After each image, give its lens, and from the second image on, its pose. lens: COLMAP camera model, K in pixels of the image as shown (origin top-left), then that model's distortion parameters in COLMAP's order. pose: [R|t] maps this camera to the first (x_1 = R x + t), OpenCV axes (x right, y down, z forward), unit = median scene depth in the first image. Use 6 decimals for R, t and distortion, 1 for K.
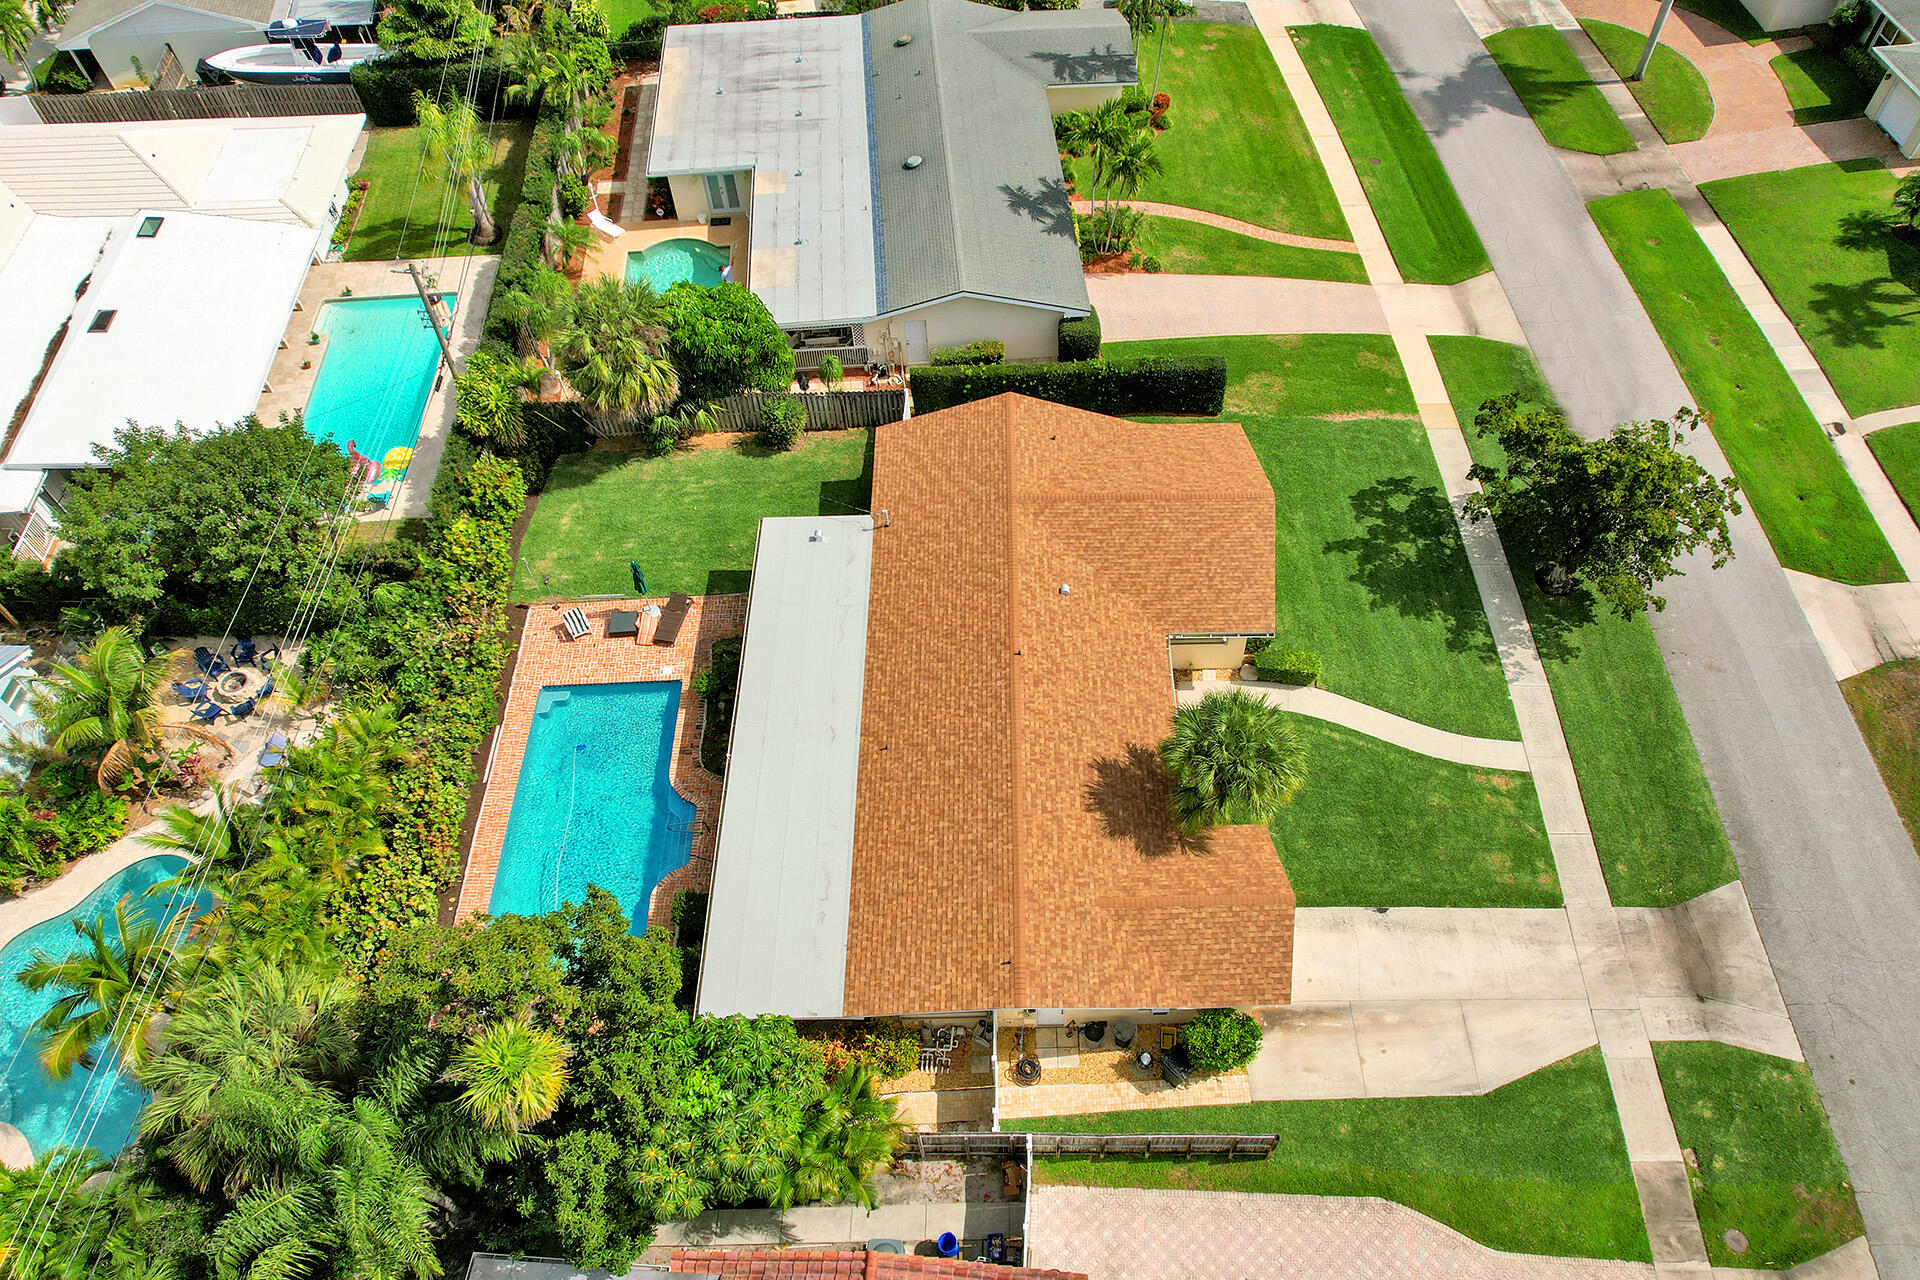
lens RADIAL K [[1313.2, 0, 1073.0], [0, 1313.2, 747.8], [0, 0, 1]] dist [-0.078599, 0.080317]
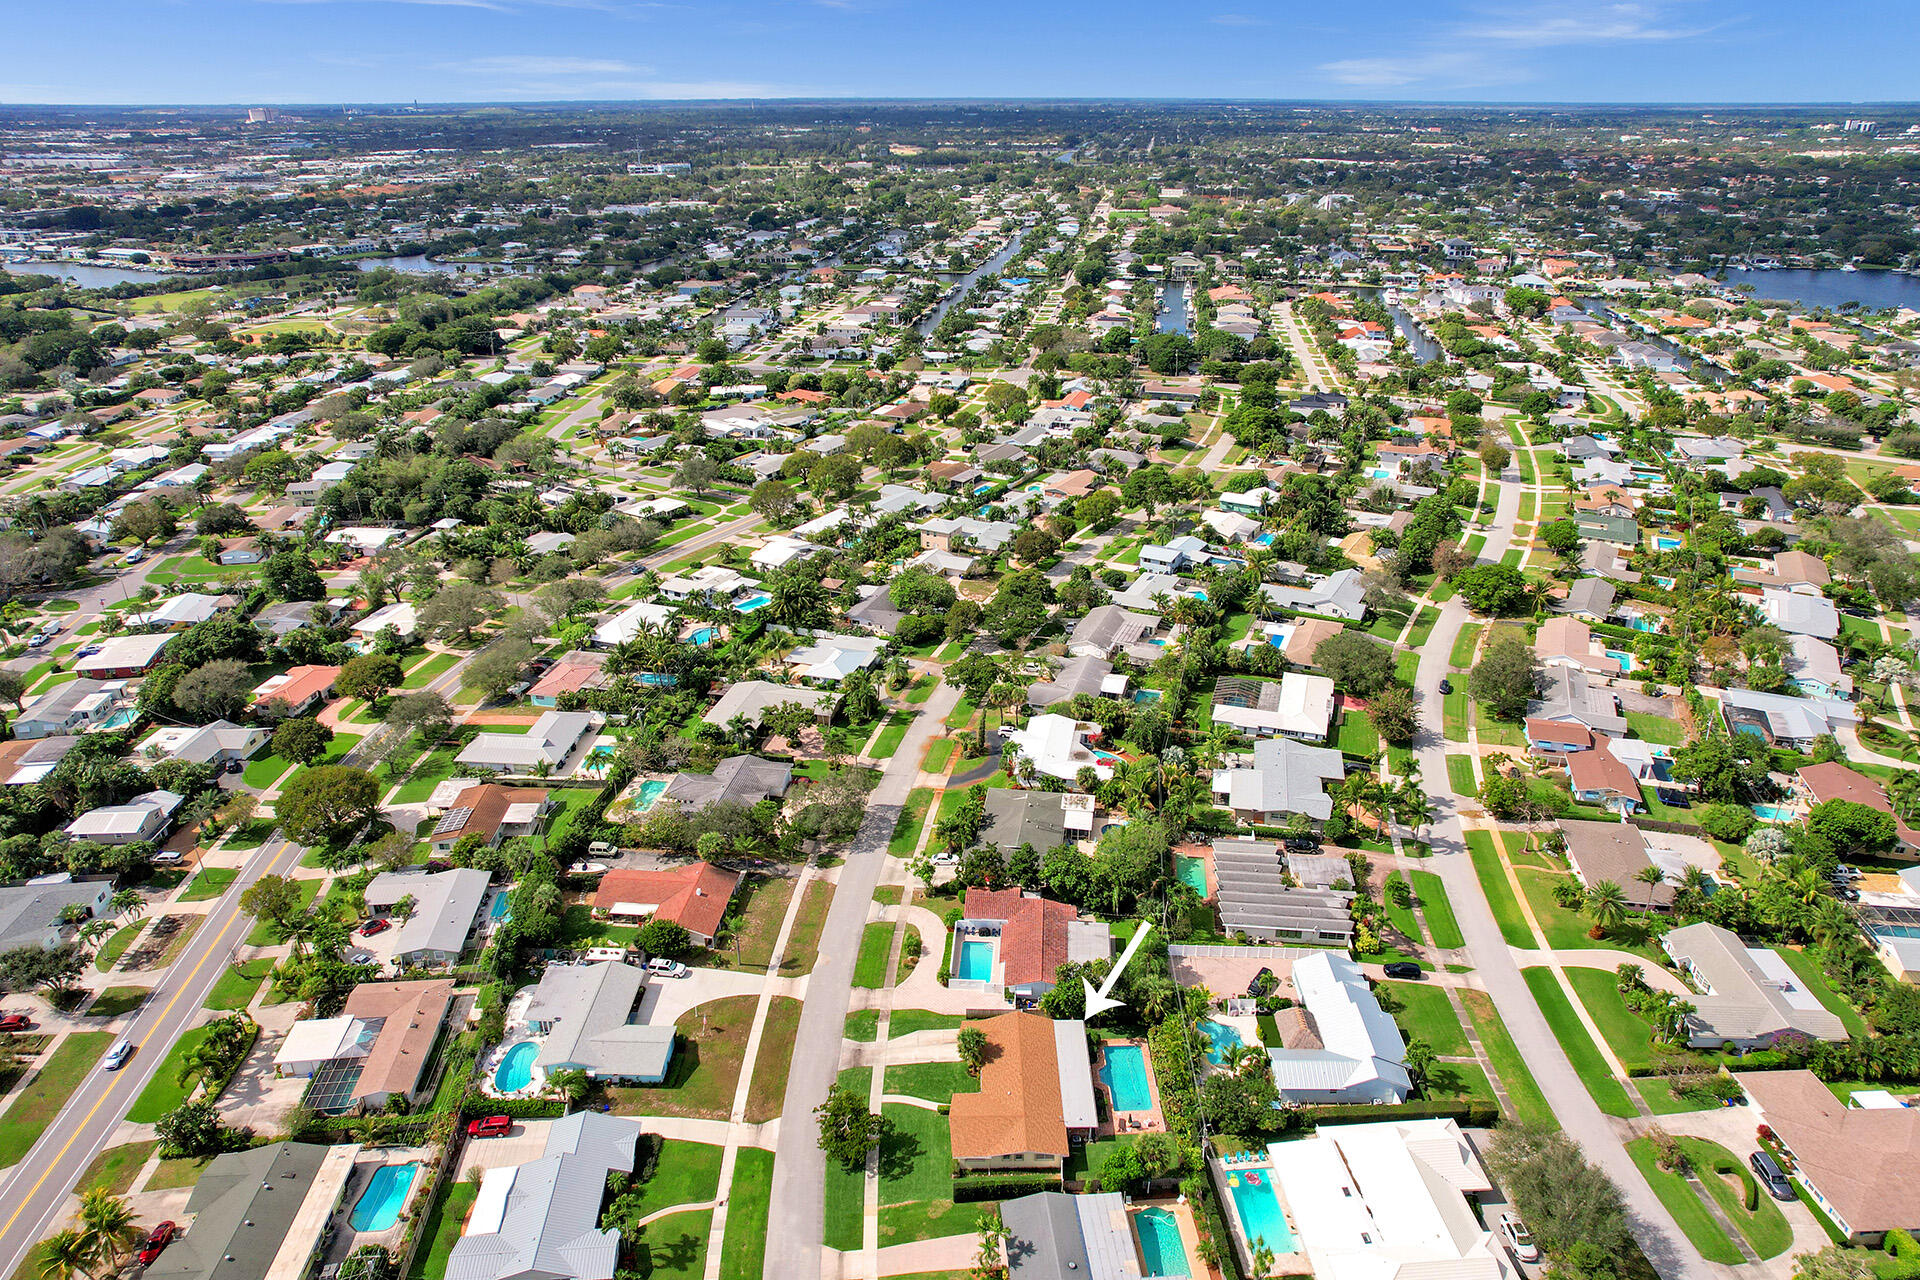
lens RADIAL K [[1238.5, 0, 966.5], [0, 1238.5, 603.8], [0, 0, 1]] dist [-0.075167, 0.064669]
pose [[-0.999299, -0.032414, 0.018728, 0.090538], [0.011398, 0.213086, 0.976967, -3.652509], [-0.035658, 0.976496, -0.212568, 0.361659]]
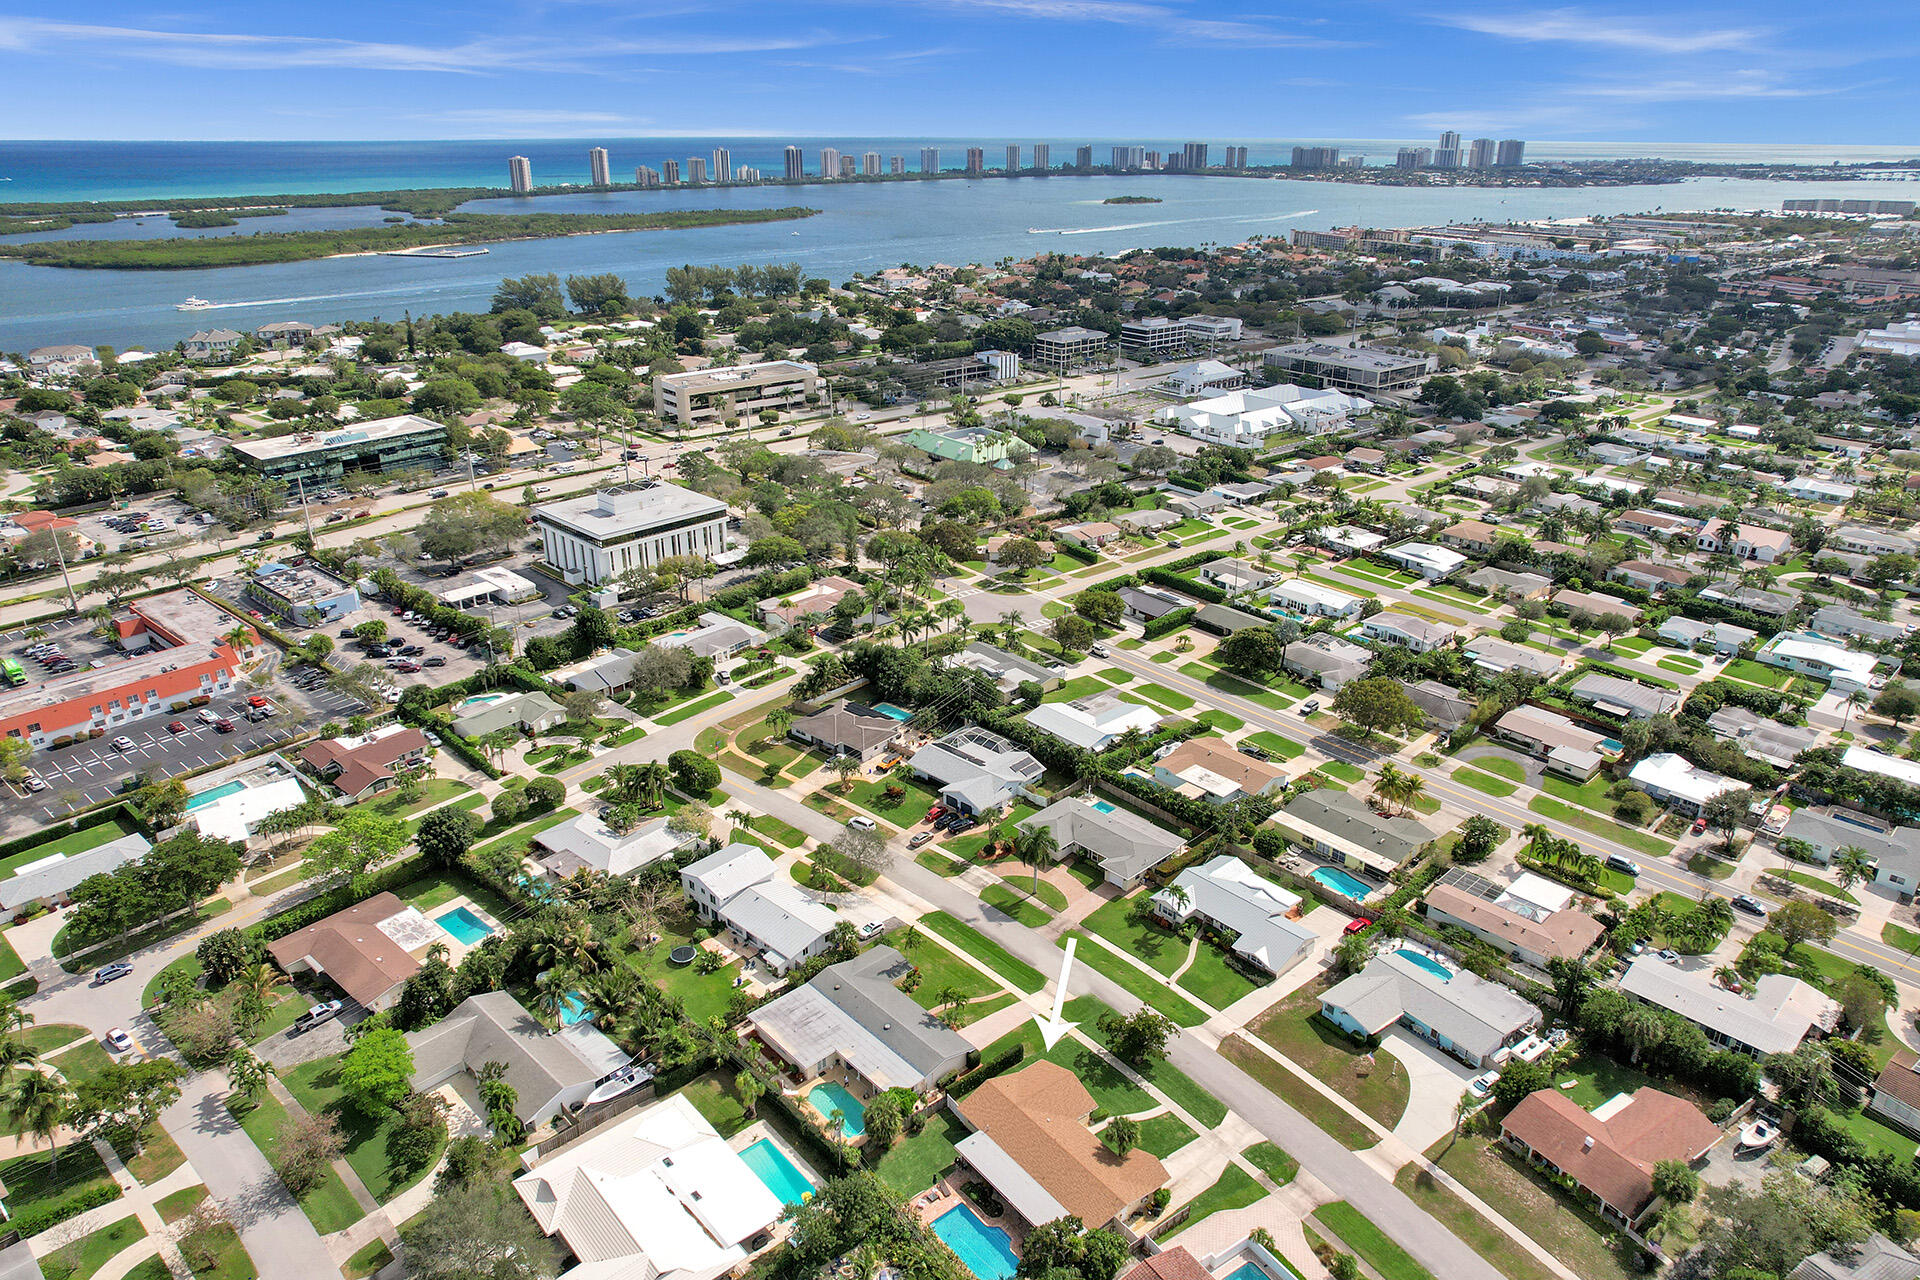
lens RADIAL K [[1238.5, 0, 966.5], [0, 1238.5, 603.8], [0, 0, 1]] dist [-0.075167, 0.064669]
pose [[0.812091, -0.230219, 0.536197, -1.565207], [0.489419, 0.769110, -0.411023, 0.056172], [-0.317769, 0.596213, 0.737261, -2.106991]]
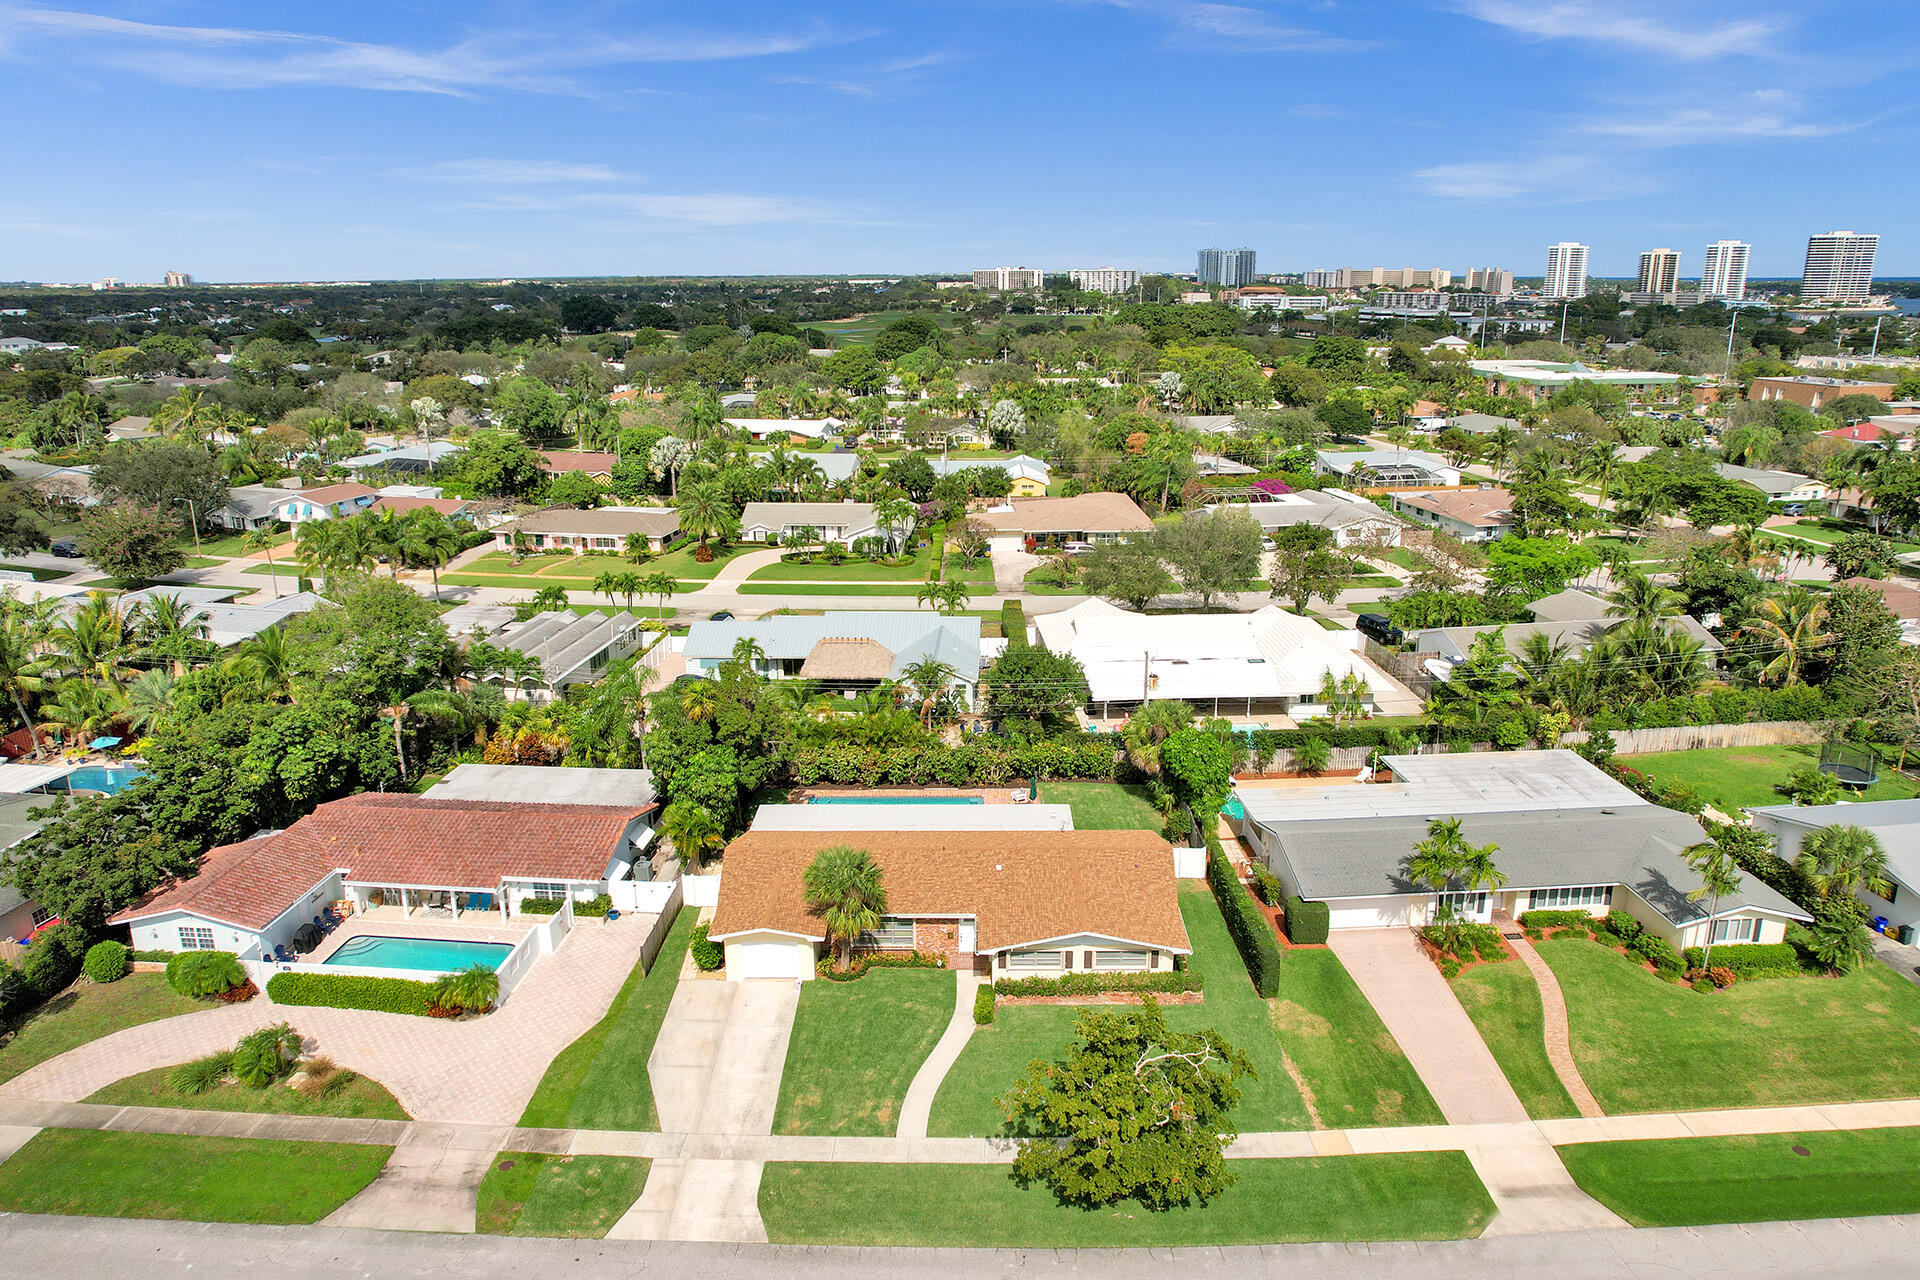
lens RADIAL K [[1268.8, 0, 968.2], [0, 1268.8, 637.6], [0, 0, 1]] dist [-0.077495, 0.071884]
pose [[-0.046874, 0.256785, -0.965331, 1.342137], [-0.820907, 0.540711, 0.183695, -0.497761], [0.569136, 0.801057, 0.185451, 0.443803]]
